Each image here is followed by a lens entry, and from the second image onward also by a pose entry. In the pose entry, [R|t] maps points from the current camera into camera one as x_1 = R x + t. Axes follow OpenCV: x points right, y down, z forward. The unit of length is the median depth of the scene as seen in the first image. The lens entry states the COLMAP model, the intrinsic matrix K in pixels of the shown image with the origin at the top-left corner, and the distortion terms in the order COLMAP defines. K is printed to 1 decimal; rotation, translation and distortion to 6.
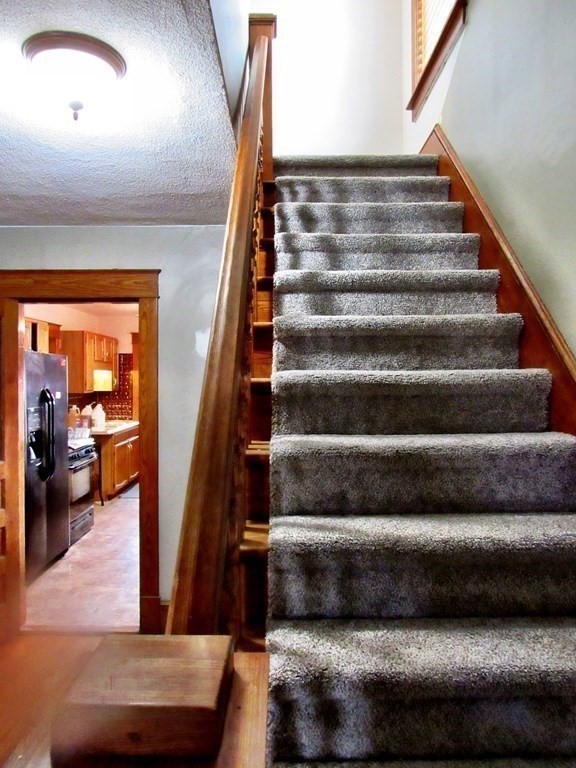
lens RADIAL K [[549.0, 0, 287.3], [0, 549.0, 383.6], [0, 0, 1]] dist [-0.035217, 0.006580]
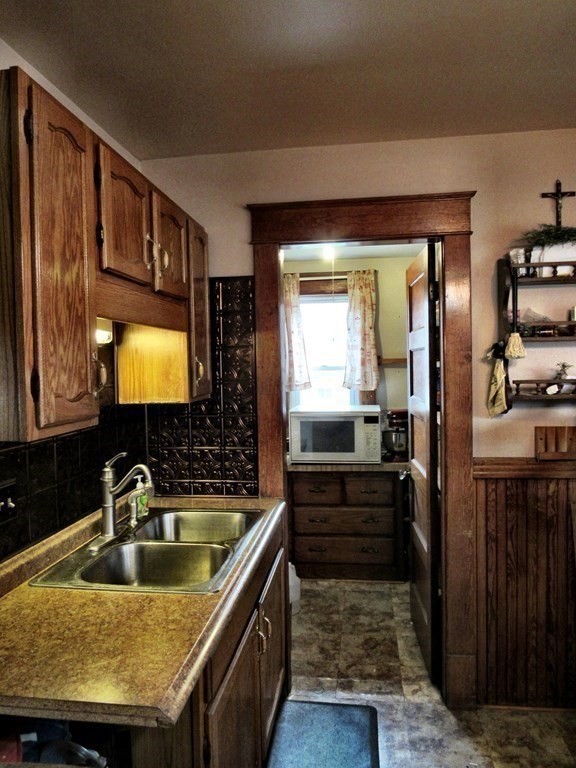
lens RADIAL K [[549.0, 0, 290.0], [0, 549.0, 382.9], [0, 0, 1]] dist [-0.035217, 0.006580]
pose [[0.988661, -0.015011, -0.149414, -0.218629], [0.019429, 0.999415, 0.028152, -0.003884], [0.148904, -0.030736, 0.988374, 0.702716]]
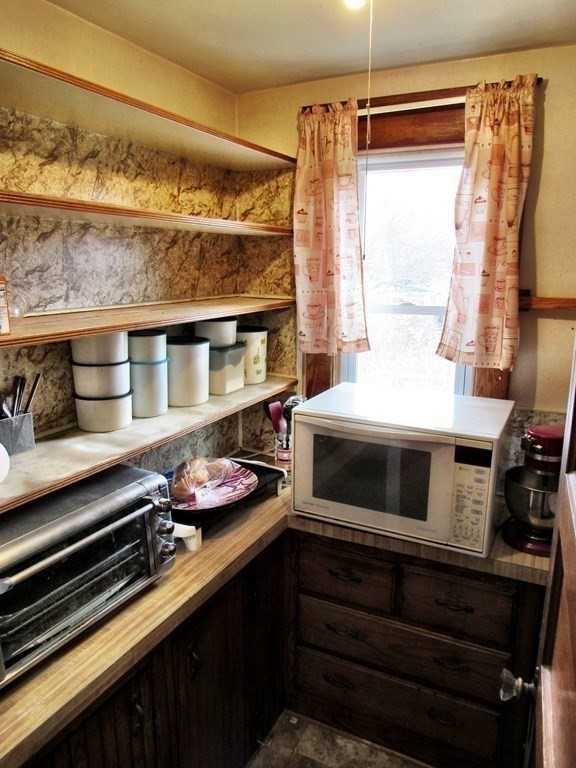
lens RADIAL K [[549.0, 0, 283.7], [0, 549.0, 383.5], [0, 0, 1]] dist [-0.035217, 0.006580]
pose [[0.881019, 0.101158, -0.462139, -0.203417], [-0.004591, 0.978653, 0.205466, -0.014265], [0.473058, -0.178898, 0.862677, 0.870033]]
